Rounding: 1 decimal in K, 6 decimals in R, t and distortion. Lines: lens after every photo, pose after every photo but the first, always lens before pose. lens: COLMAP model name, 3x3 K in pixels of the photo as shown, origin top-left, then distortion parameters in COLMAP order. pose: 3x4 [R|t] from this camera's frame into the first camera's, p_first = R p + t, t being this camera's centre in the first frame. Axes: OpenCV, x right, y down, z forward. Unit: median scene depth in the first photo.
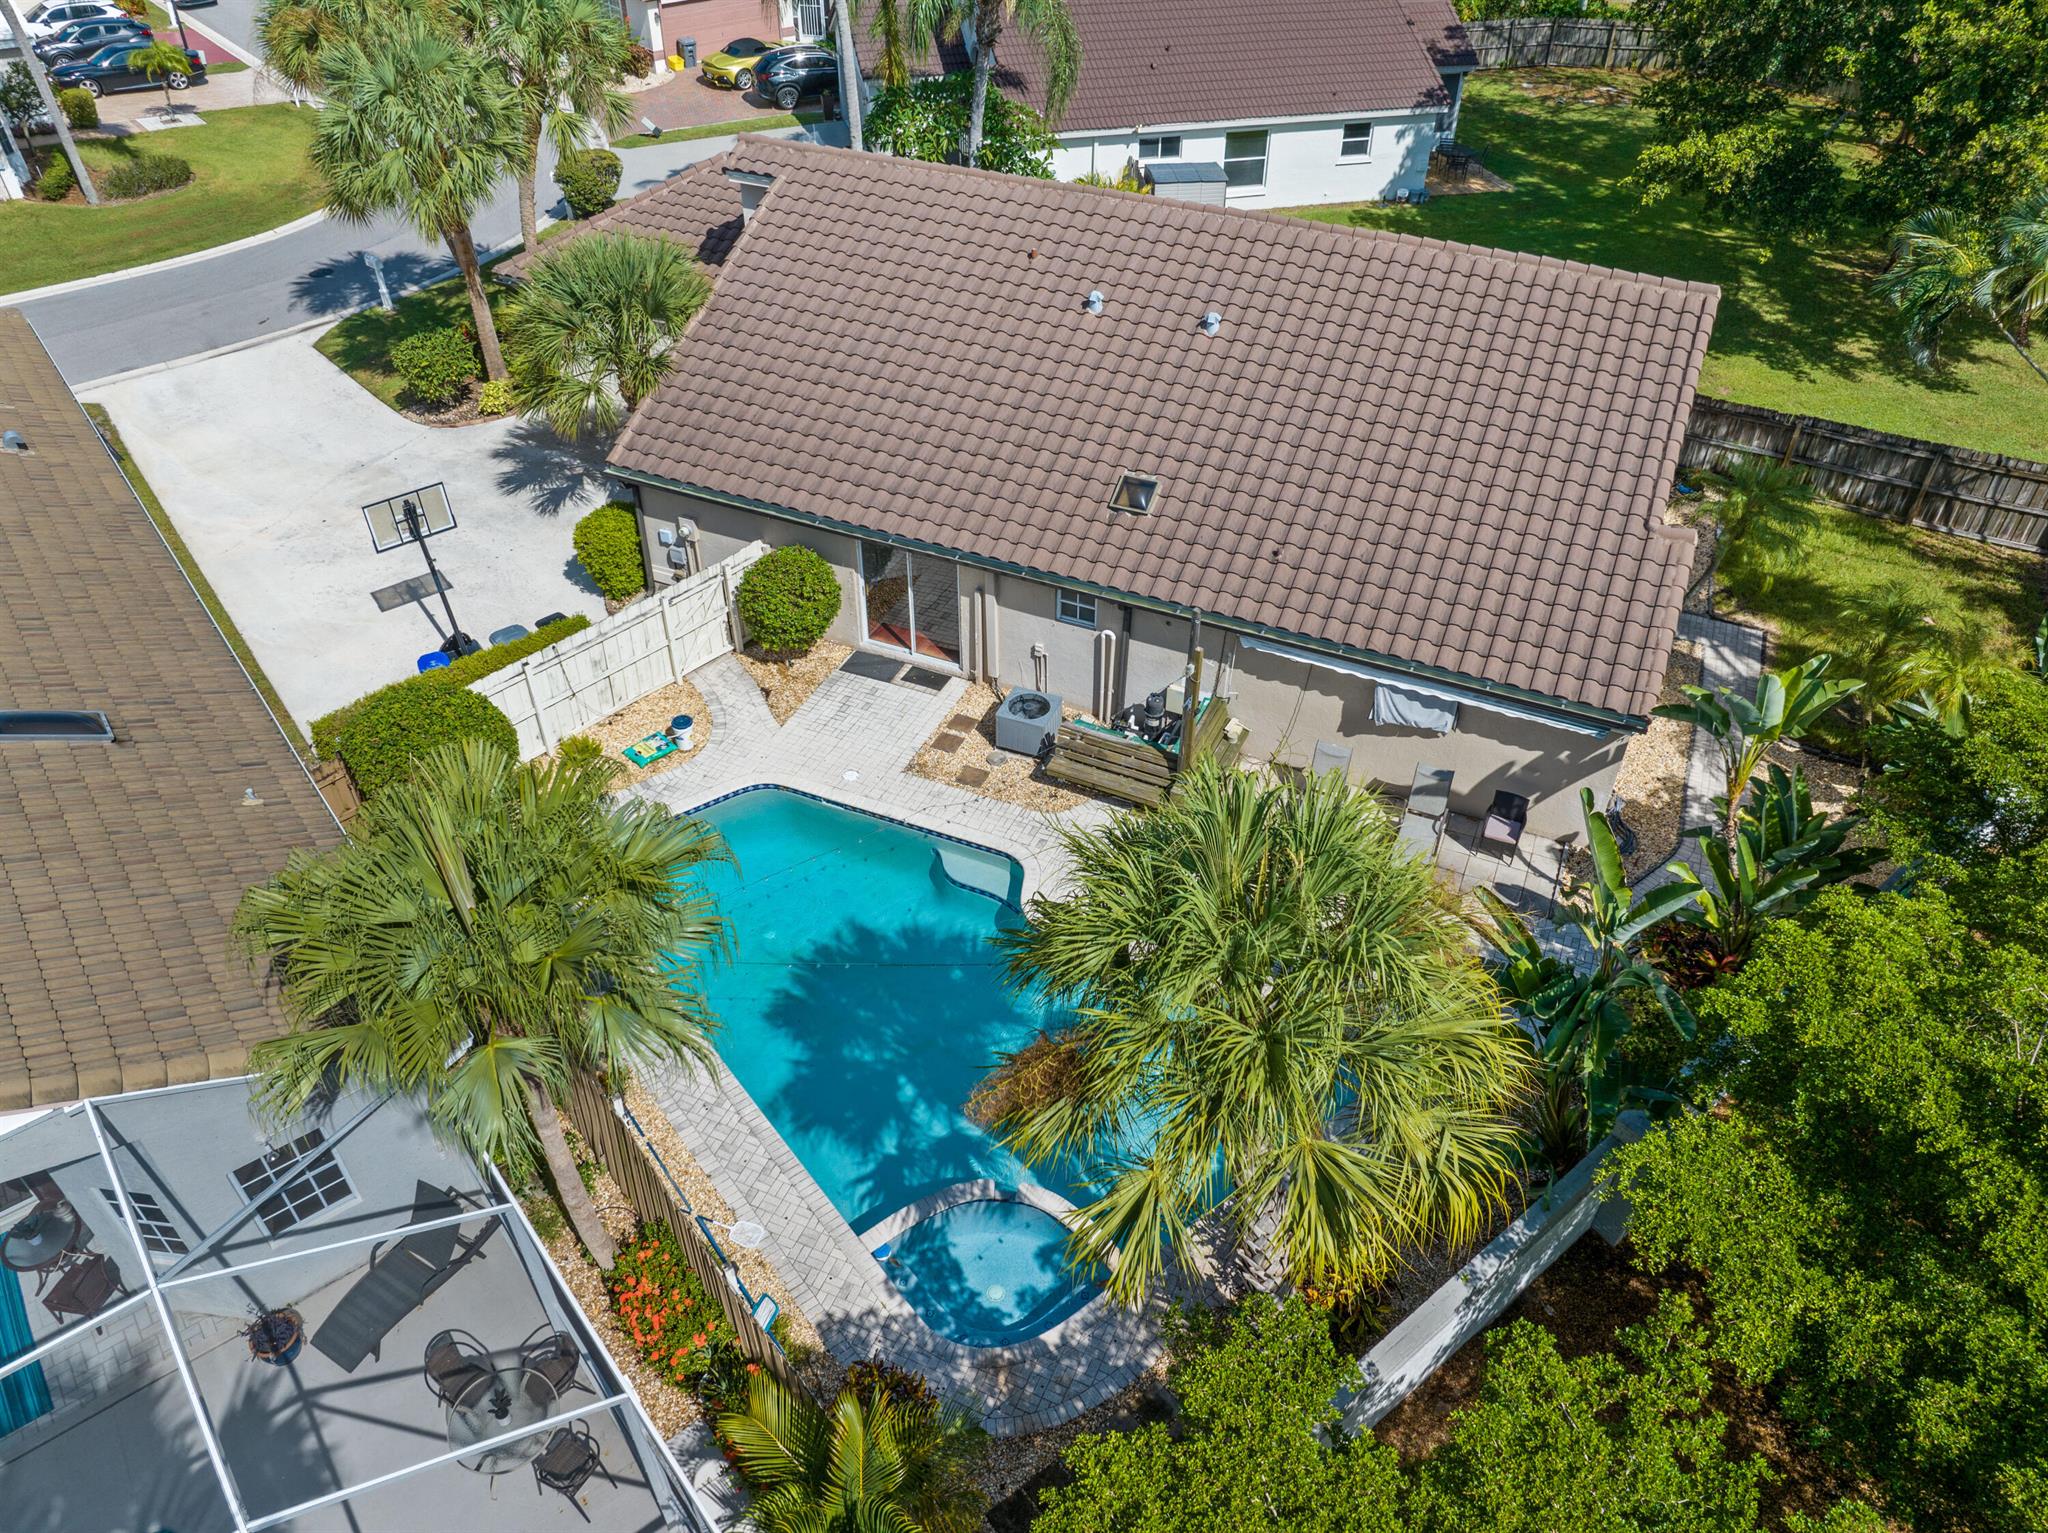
lens RADIAL K [[1422.5, 0, 1024.6], [0, 1422.5, 772.4], [0, 0, 1]] dist [-0.029998, -0.004303]
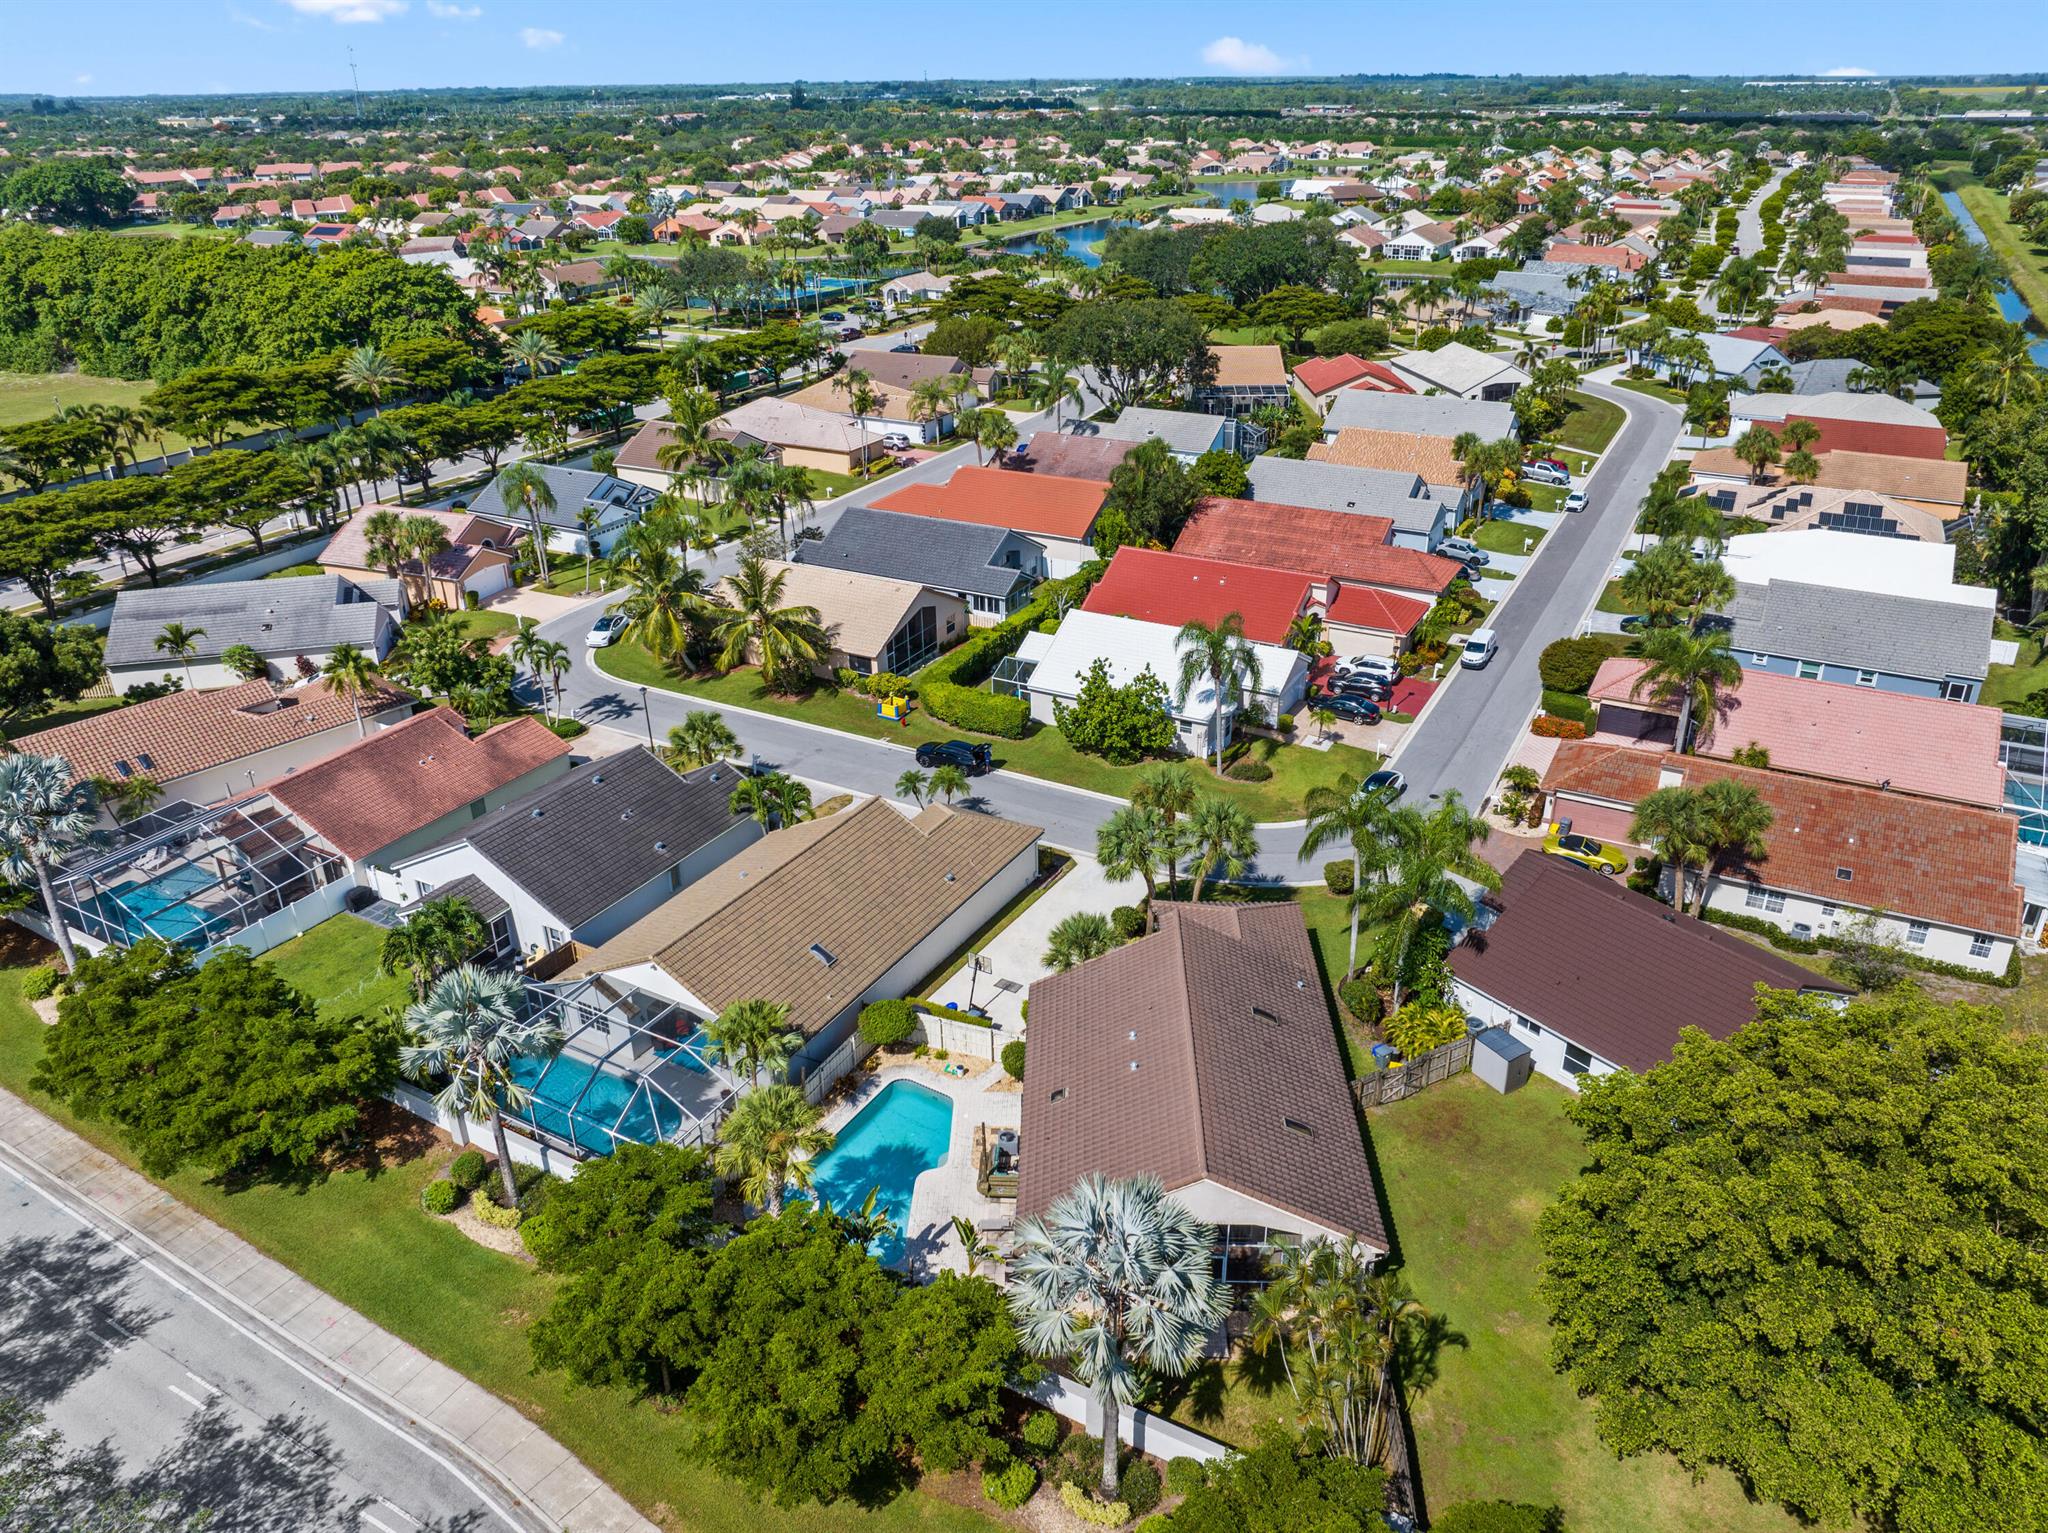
lens RADIAL K [[1422.5, 0, 1024.6], [0, 1422.5, 772.4], [0, 0, 1]] dist [-0.029998, -0.004303]
pose [[0.380303, 0.394928, -0.836303, 1.815723], [-0.591085, 0.799259, 0.108643, -0.828681], [0.711329, 0.453009, 0.537396, -0.663737]]
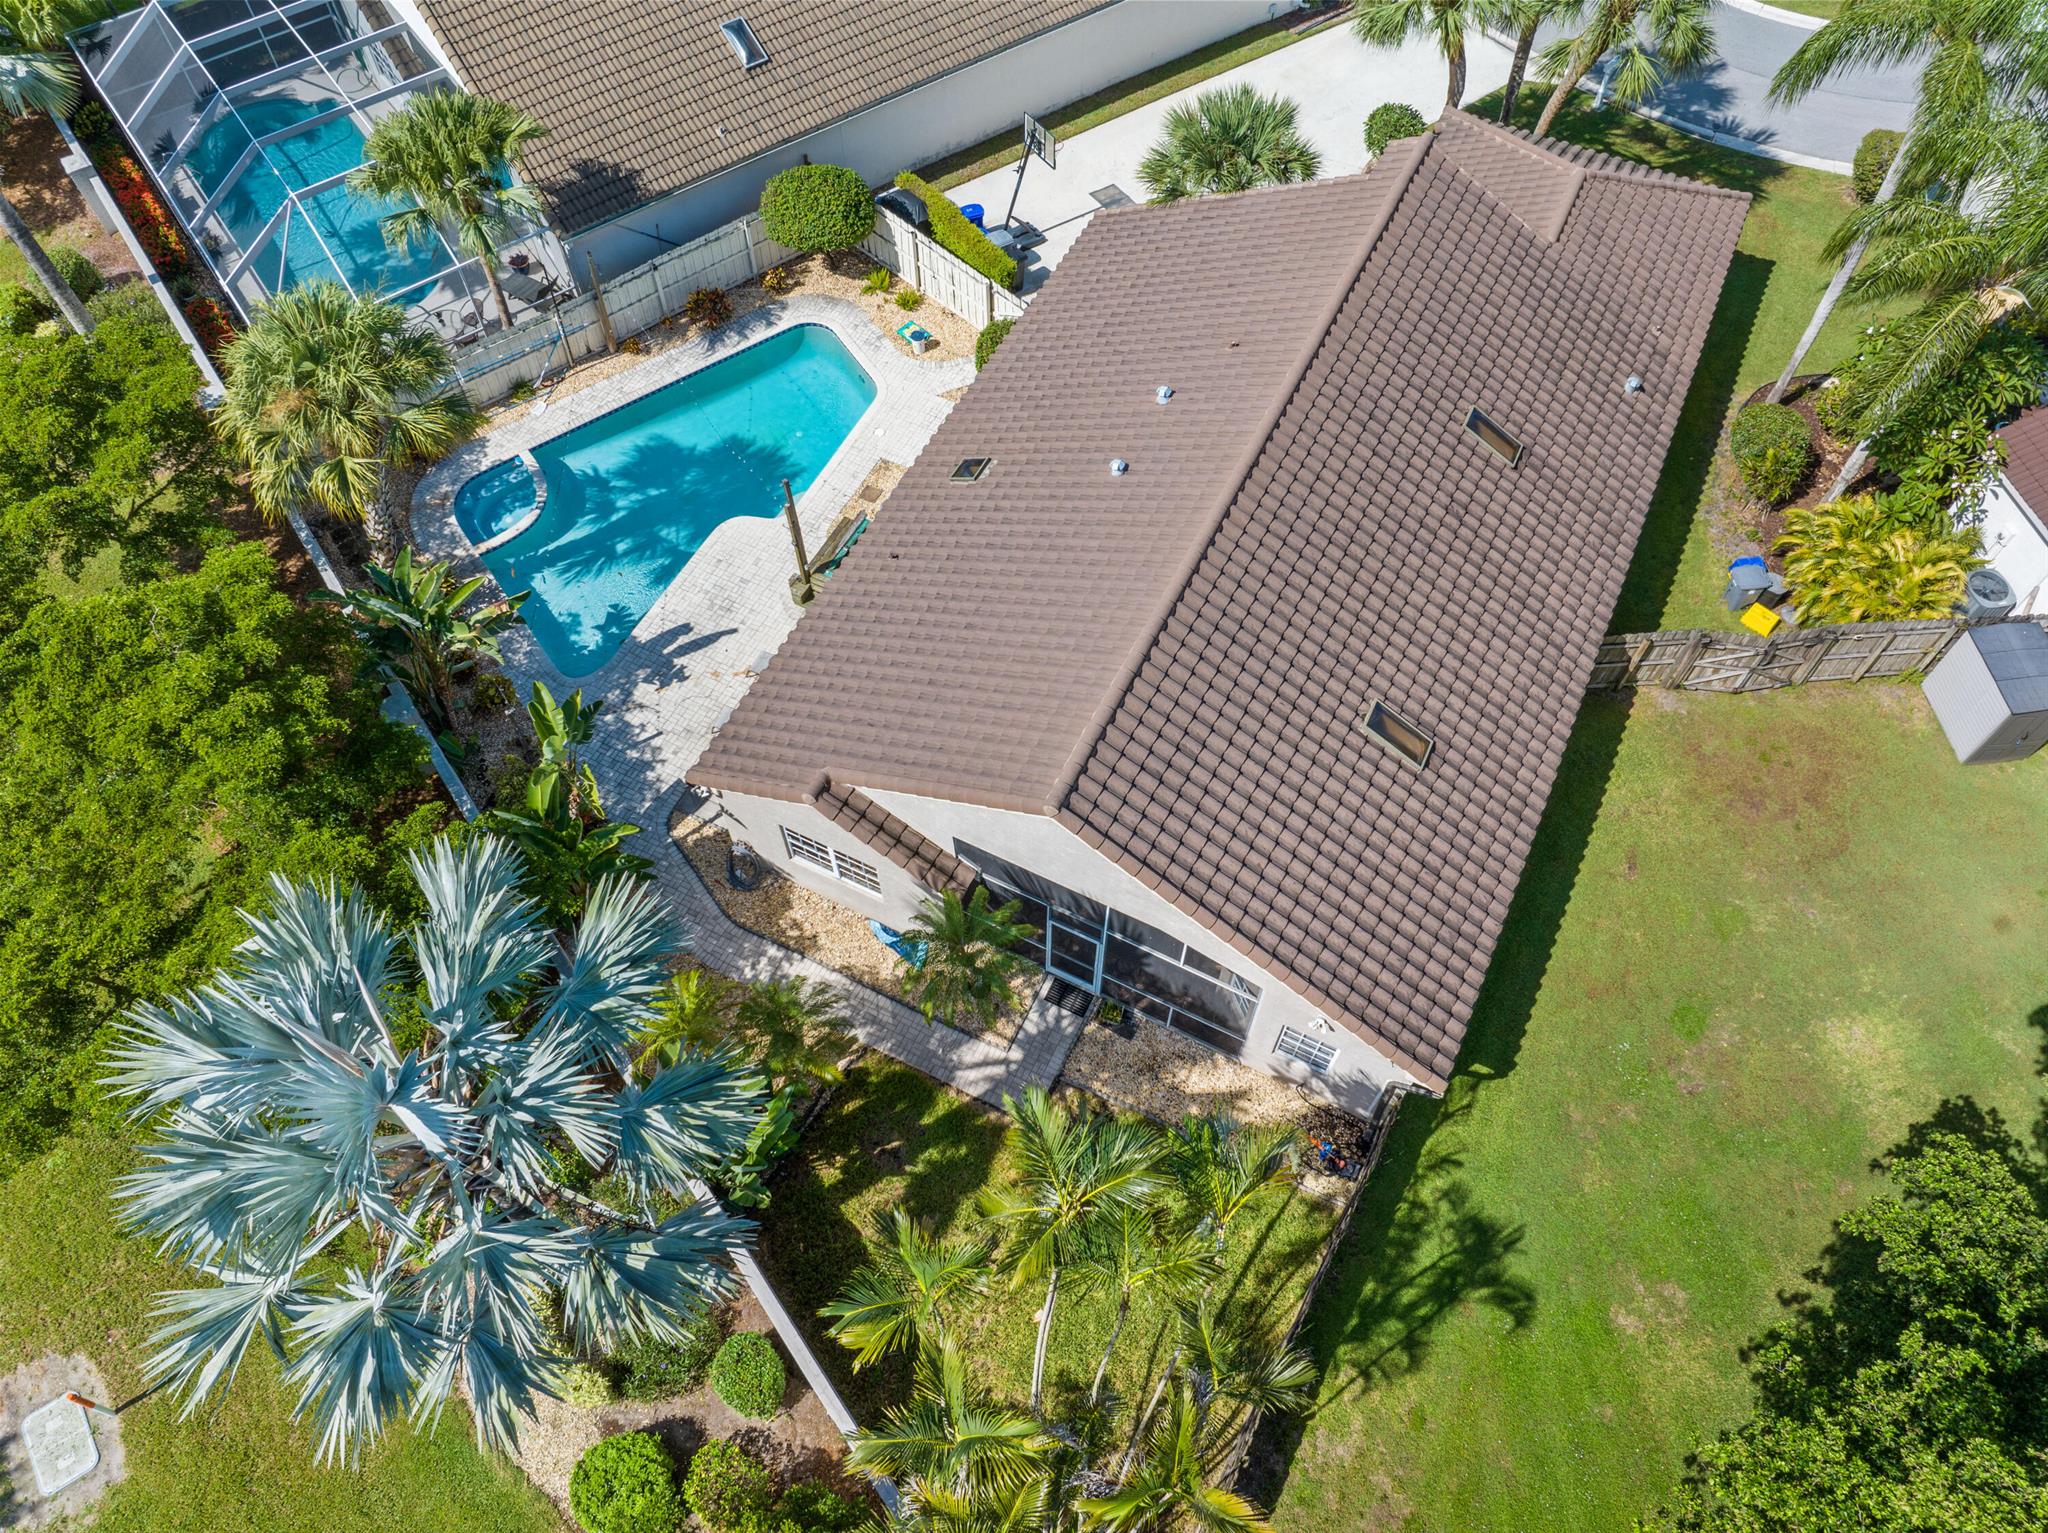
lens RADIAL K [[1398.1, 0, 1021.3], [0, 1398.1, 743.6], [0, 0, 1]] dist [-0.027613, 0.002707]
pose [[-0.035744, 0.847184, -0.530096, 0.836819], [-0.651954, 0.382249, 0.654860, -0.840722], [0.757415, 0.369006, 0.538662, 0.407309]]
